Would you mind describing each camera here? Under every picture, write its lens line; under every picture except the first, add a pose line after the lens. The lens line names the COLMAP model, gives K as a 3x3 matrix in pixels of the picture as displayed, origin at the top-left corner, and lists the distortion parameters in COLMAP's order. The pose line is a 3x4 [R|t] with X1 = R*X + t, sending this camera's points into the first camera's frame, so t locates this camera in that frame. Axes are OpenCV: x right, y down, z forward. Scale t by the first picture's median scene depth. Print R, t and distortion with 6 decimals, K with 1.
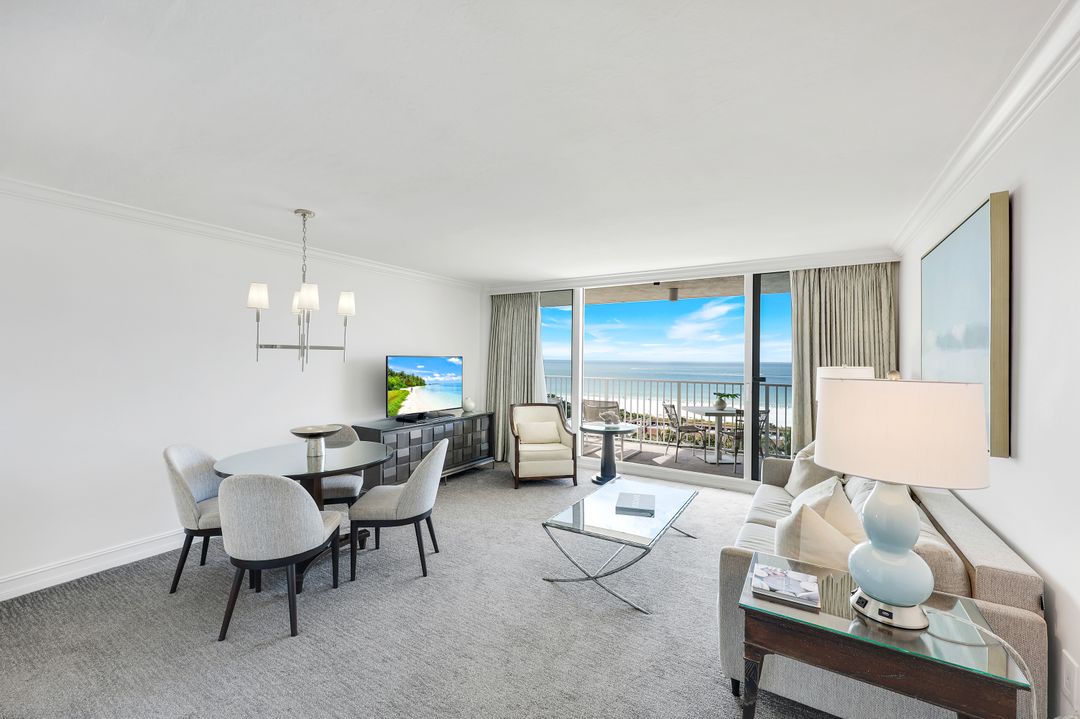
lens RADIAL K [[444.6, 0, 542.1], [0, 444.6, 354.5], [0, 0, 1]] dist [0.000148, 0.000024]
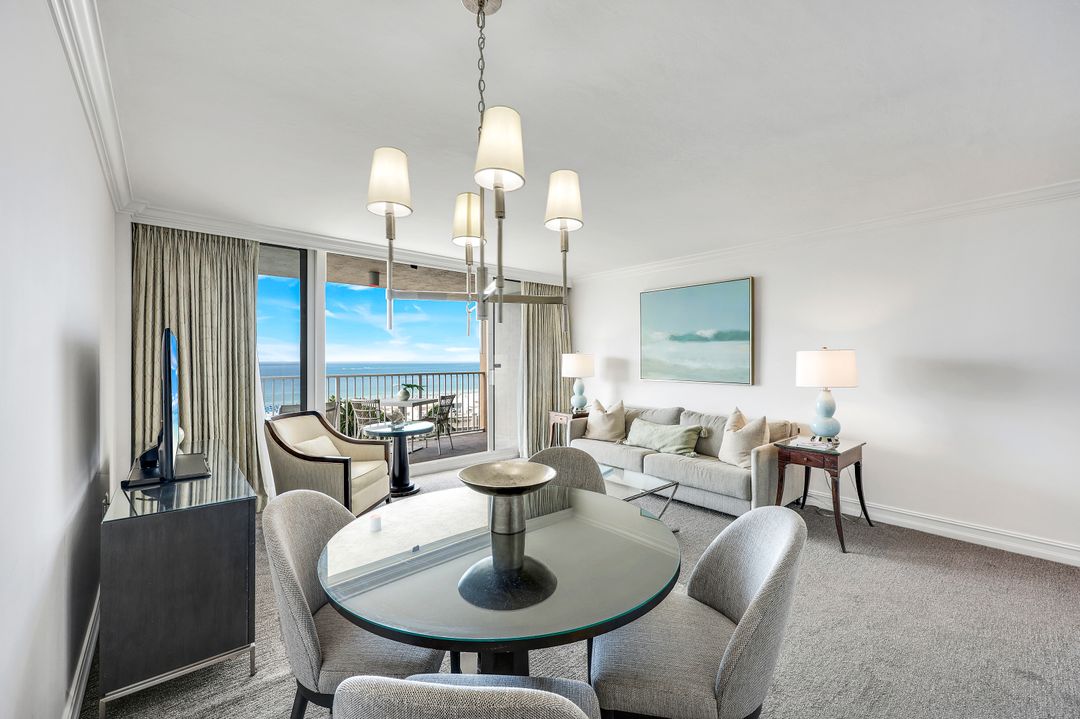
lens RADIAL K [[441.8, 0, 538.4], [0, 441.8, 359.9], [0, 0, 1]] dist [0.001019, 0.000194]
pose [[0.305094, -0.009924, 0.952271, -0.611121], [-0.001911, 0.999937, 0.011033, 0.025075], [-0.952320, -0.005186, 0.305056, 0.517448]]
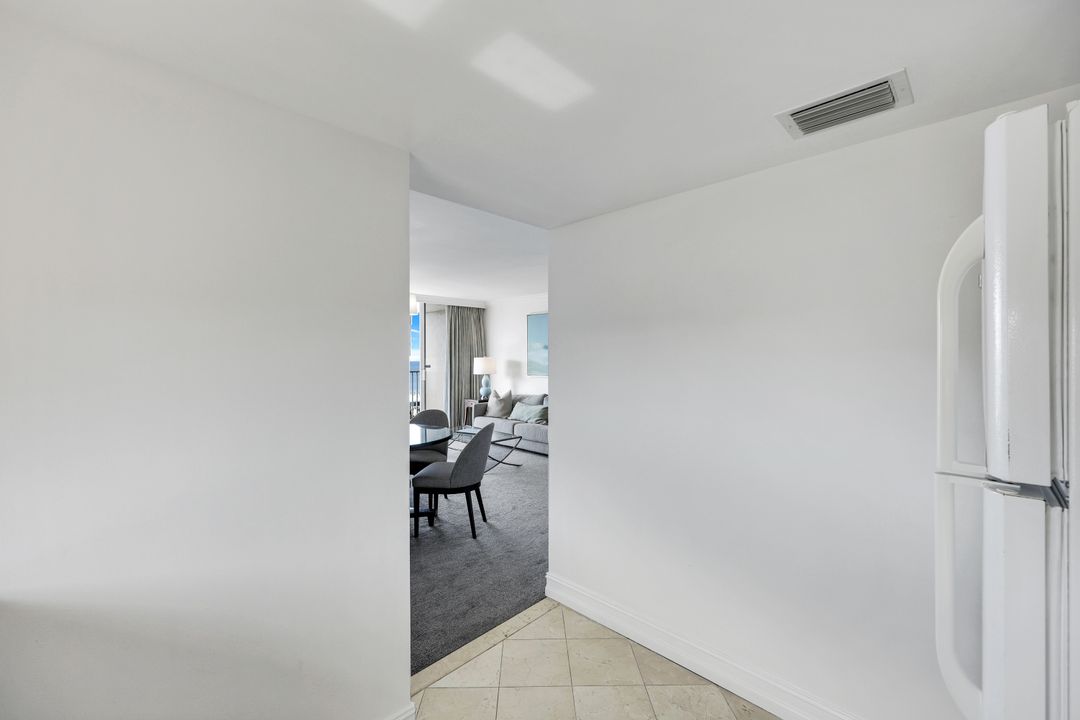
lens RADIAL K [[441.8, 0, 538.4], [0, 441.8, 360.4], [0, 0, 1]] dist [0.001019, 0.000194]
pose [[0.241587, -0.014902, 0.970265, -1.007469], [-0.001392, 0.999876, 0.015704, 0.005668], [-0.970378, -0.005145, 0.241536, 0.189918]]
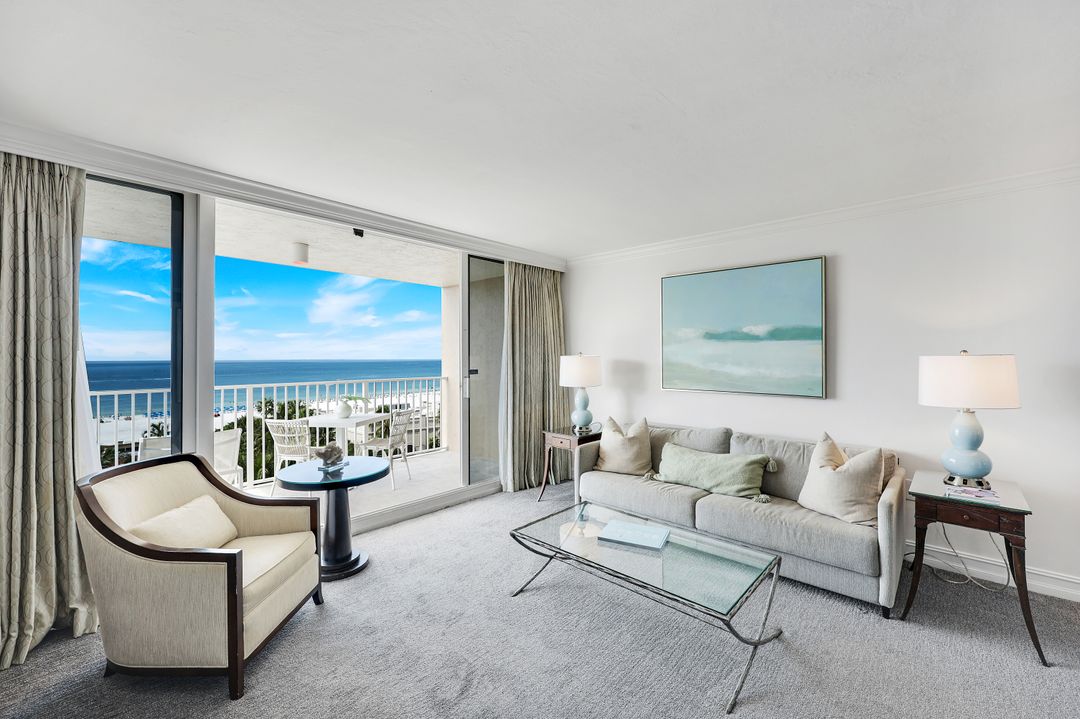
lens RADIAL K [[444.6, 0, 542.1], [0, 444.6, 354.5], [0, 0, 1]] dist [0.000148, 0.000024]
pose [[0.187478, -0.005588, 0.982253, -0.373812], [-0.001172, 0.999982, 0.005913, 0.013633], [-0.982268, -0.002260, 0.187468, 0.678543]]
